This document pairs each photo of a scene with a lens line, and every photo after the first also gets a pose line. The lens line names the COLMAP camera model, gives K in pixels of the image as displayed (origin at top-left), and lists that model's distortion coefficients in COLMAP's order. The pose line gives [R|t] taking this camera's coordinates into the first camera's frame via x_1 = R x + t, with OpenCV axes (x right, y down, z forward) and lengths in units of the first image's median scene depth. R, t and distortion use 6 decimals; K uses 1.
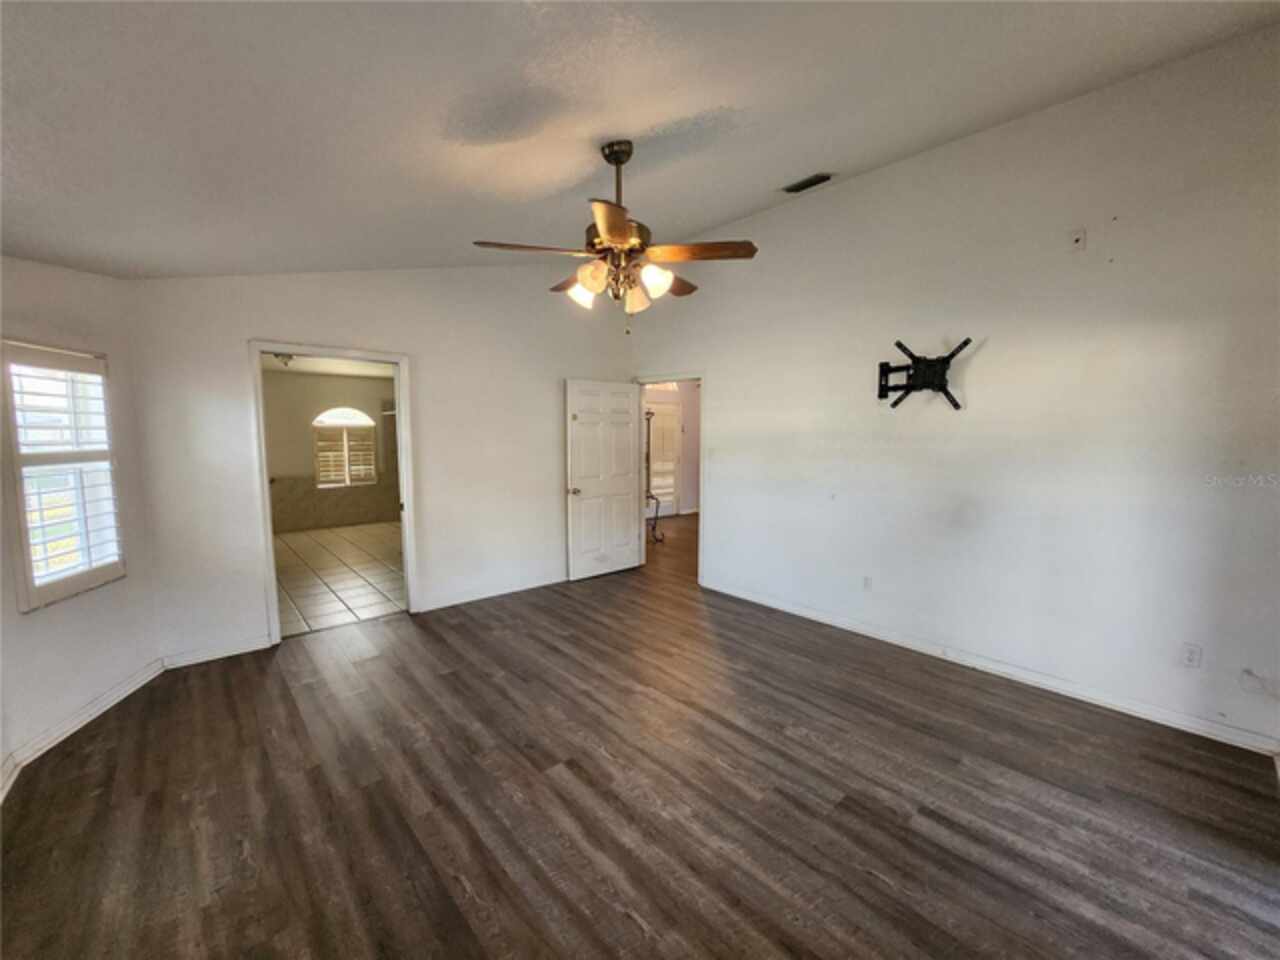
lens RADIAL K [[515.8, 0, 635.8], [0, 515.8, 480.4], [0, 0, 1]] dist [-0.004197, -0.000377]
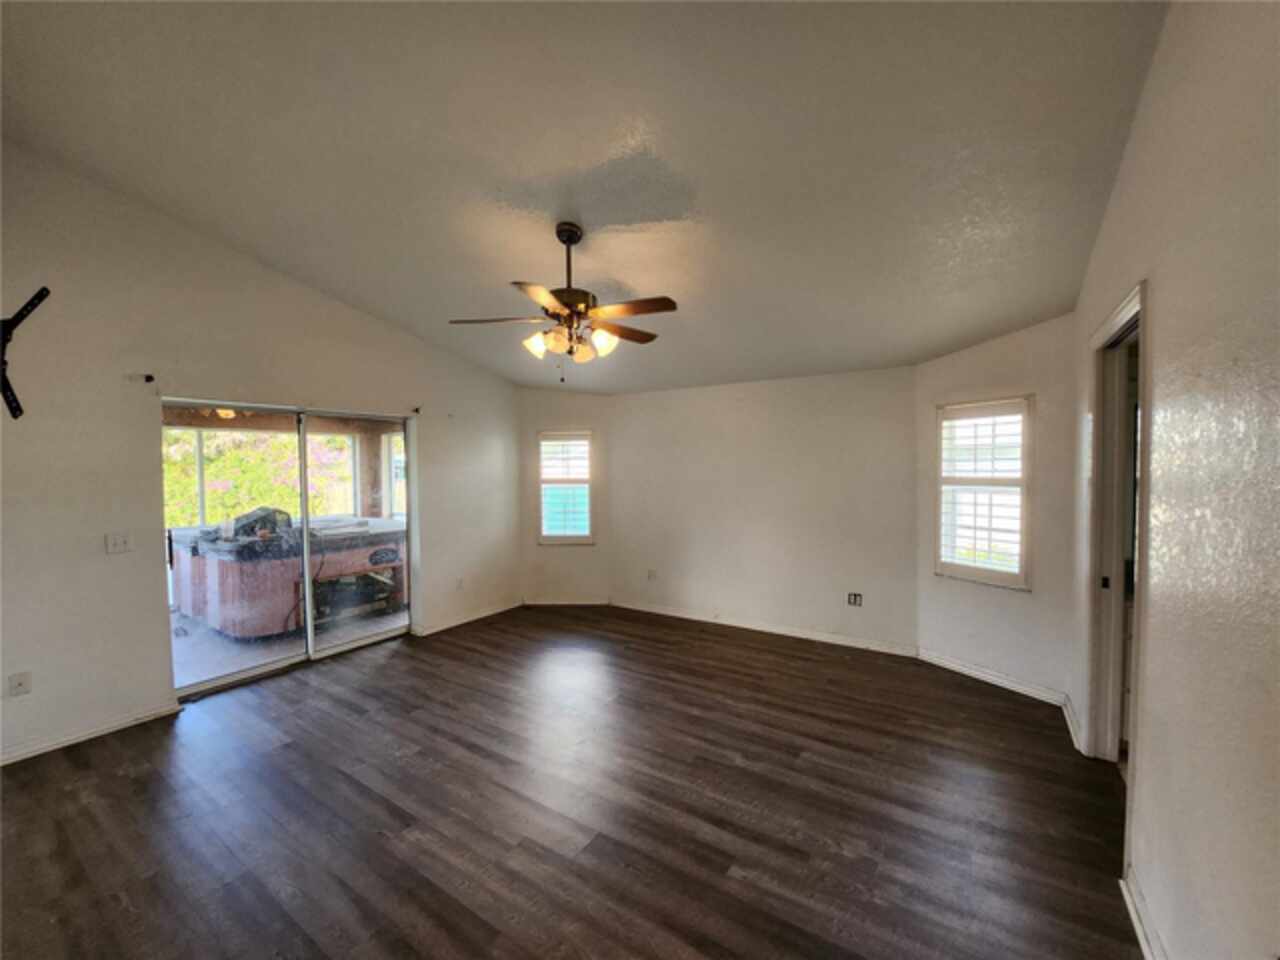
lens RADIAL K [[515.8, 0, 638.8], [0, 515.8, 482.0], [0, 0, 1]] dist [-0.004197, -0.000377]
pose [[-0.968014, 0.016978, -0.250322, 0.115525], [-0.014202, 0.992400, 0.122229, -0.210799], [0.250495, 0.121874, -0.960416, 2.225552]]
